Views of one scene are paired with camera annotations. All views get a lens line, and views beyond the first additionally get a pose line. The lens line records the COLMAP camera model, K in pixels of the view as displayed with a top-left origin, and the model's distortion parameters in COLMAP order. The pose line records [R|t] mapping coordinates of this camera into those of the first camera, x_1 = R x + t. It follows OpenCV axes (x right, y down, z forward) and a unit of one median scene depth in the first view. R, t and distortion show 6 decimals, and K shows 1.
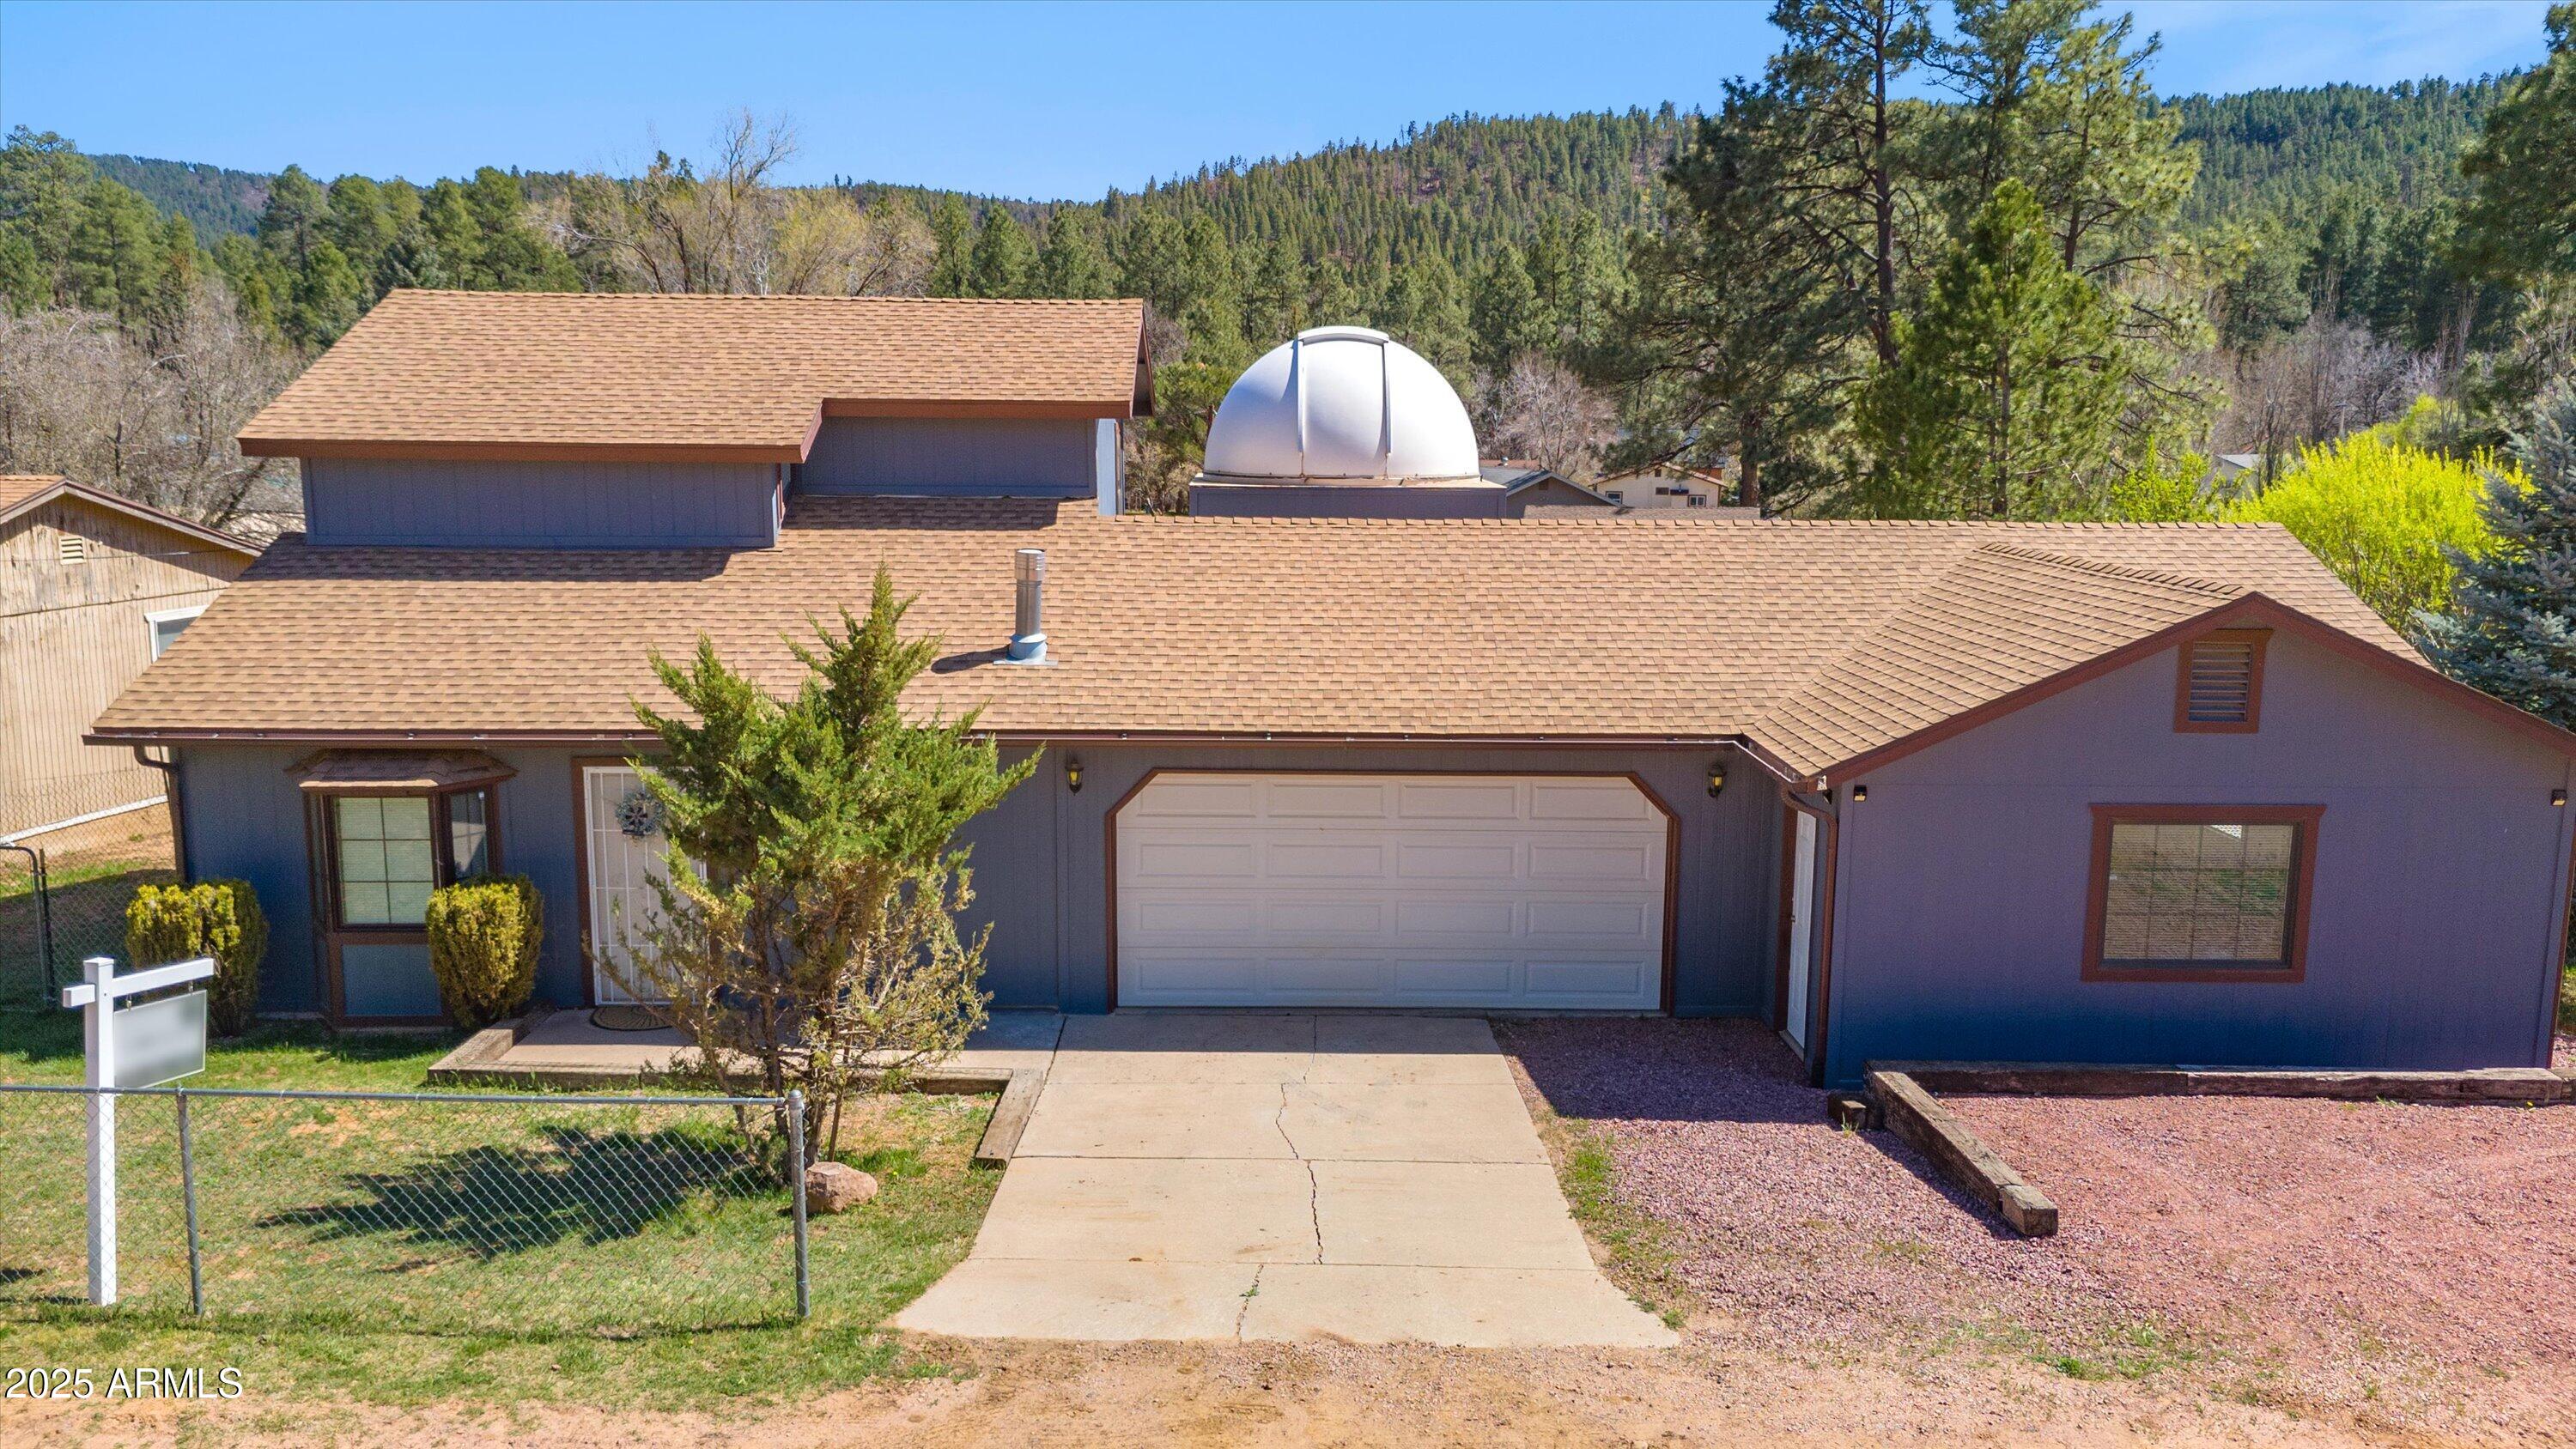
lens RADIAL K [[2033.5, 0, 1288.0], [0, 2033.5, 724.5], [0, 0, 1]] dist [0.010219, 0.003560]
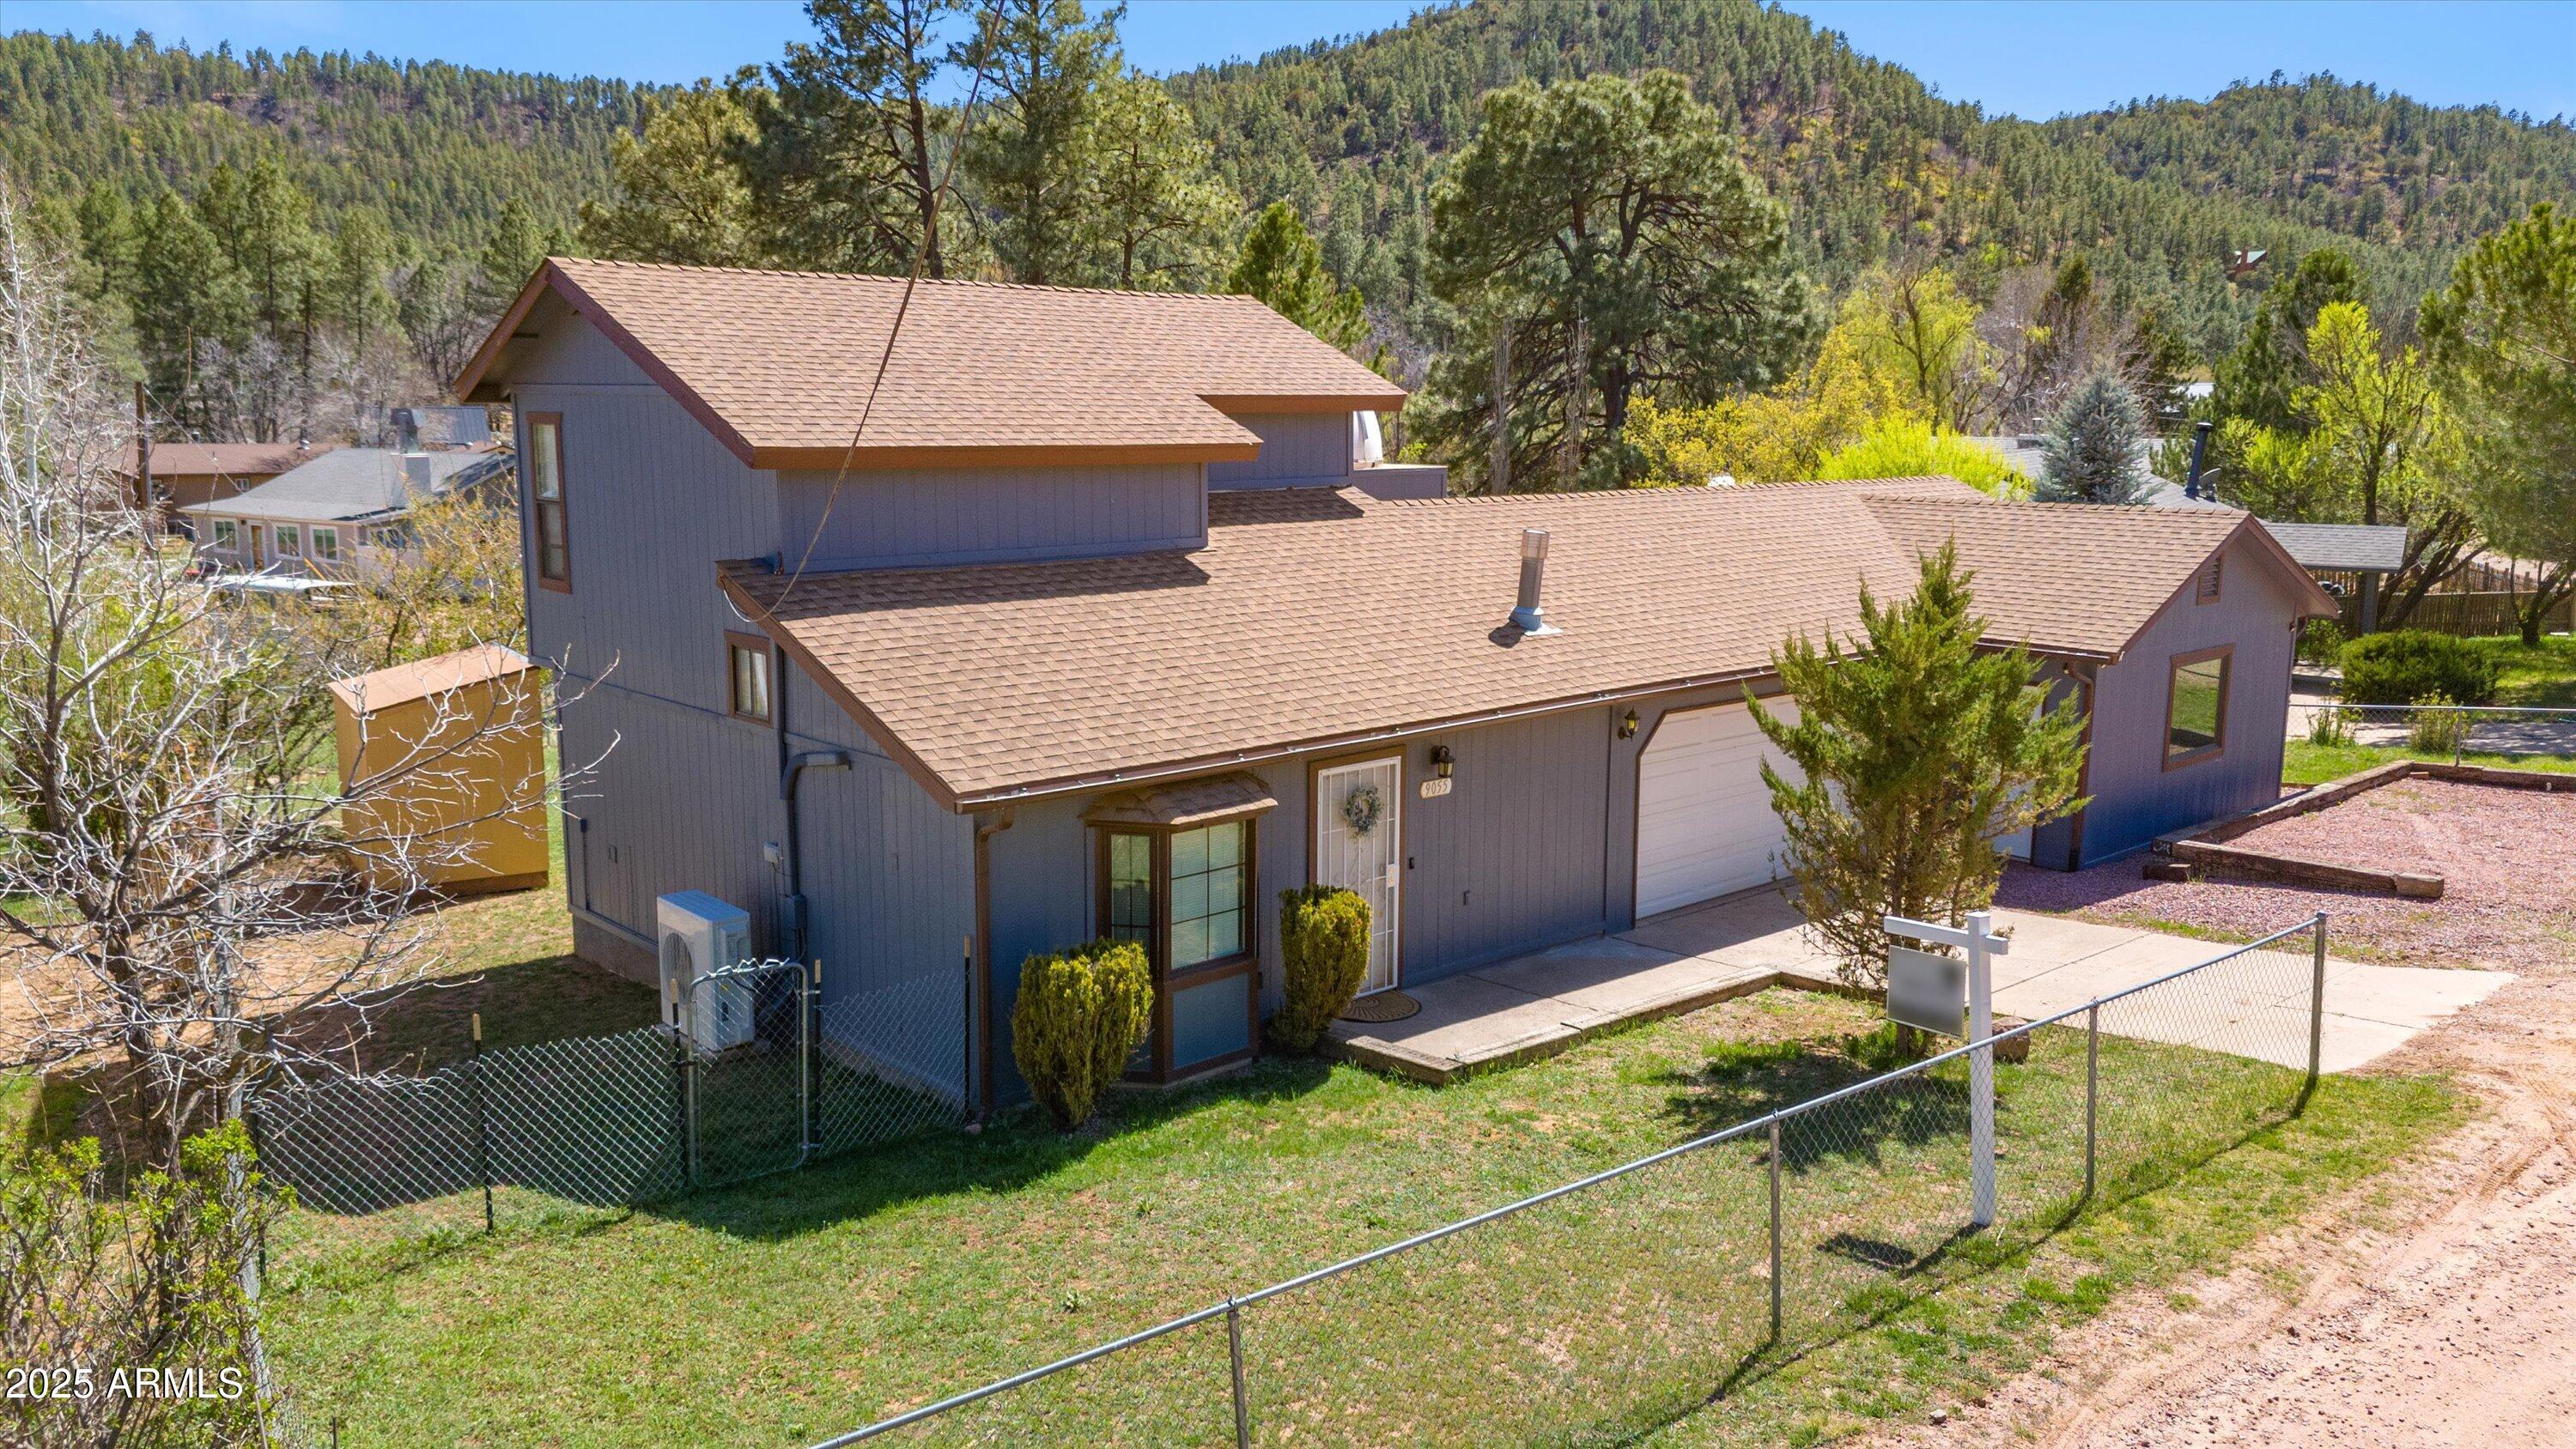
lens RADIAL K [[2033.5, 0, 1288.0], [0, 2033.5, 724.5], [0, 0, 1]] dist [0.010219, 0.003560]
pose [[0.733076, -0.112035, 0.670856, -0.155092], [0.102530, 0.993272, 0.053839, -0.008623], [-0.672374, 0.029315, 0.739631, 0.041423]]
